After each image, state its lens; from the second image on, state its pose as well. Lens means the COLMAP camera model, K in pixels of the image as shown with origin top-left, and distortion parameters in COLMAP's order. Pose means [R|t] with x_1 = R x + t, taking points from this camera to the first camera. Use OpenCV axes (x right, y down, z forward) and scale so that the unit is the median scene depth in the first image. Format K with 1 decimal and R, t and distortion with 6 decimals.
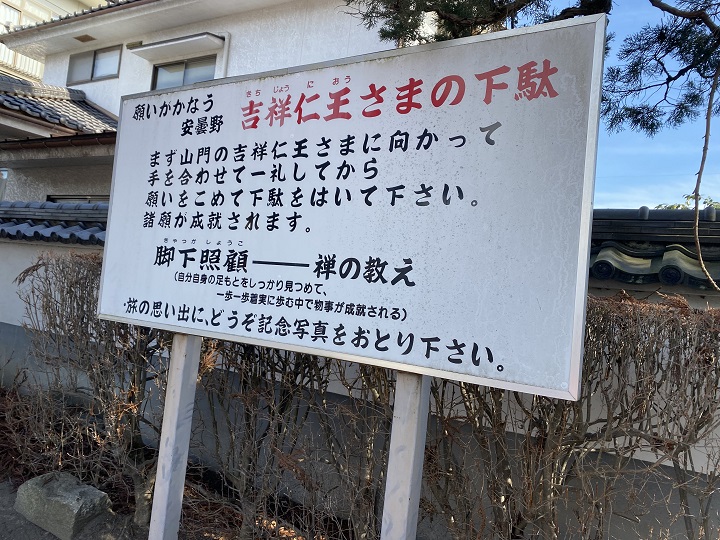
lens RADIAL K [[543.3, 0, 359.9], [0, 543.3, 270.0], [0, 0, 1]] dist [0.009488, 0.002043]
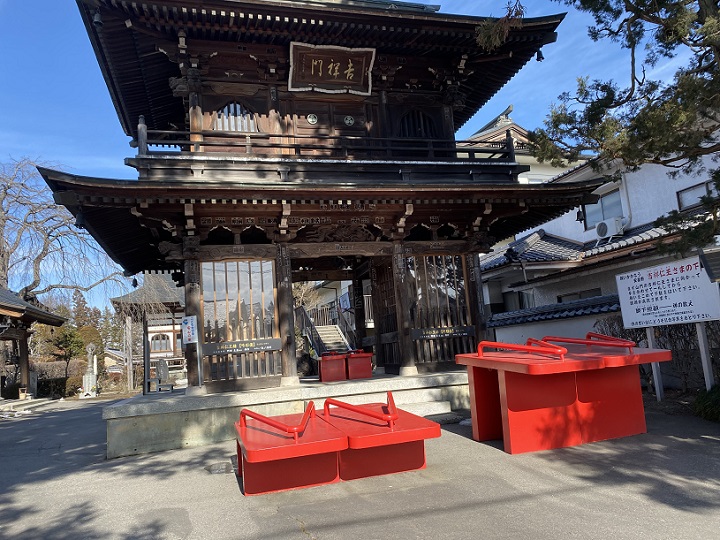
lens RADIAL K [[543.3, 0, 359.2], [0, 543.3, 272.0], [0, 0, 1]] dist [0.009488, 0.002043]
pose [[0.704801, -0.264564, -0.658227, 1.112124], [0.189766, 0.964355, -0.184414, 0.061977], [0.683553, 0.005067, 0.729883, -4.053755]]
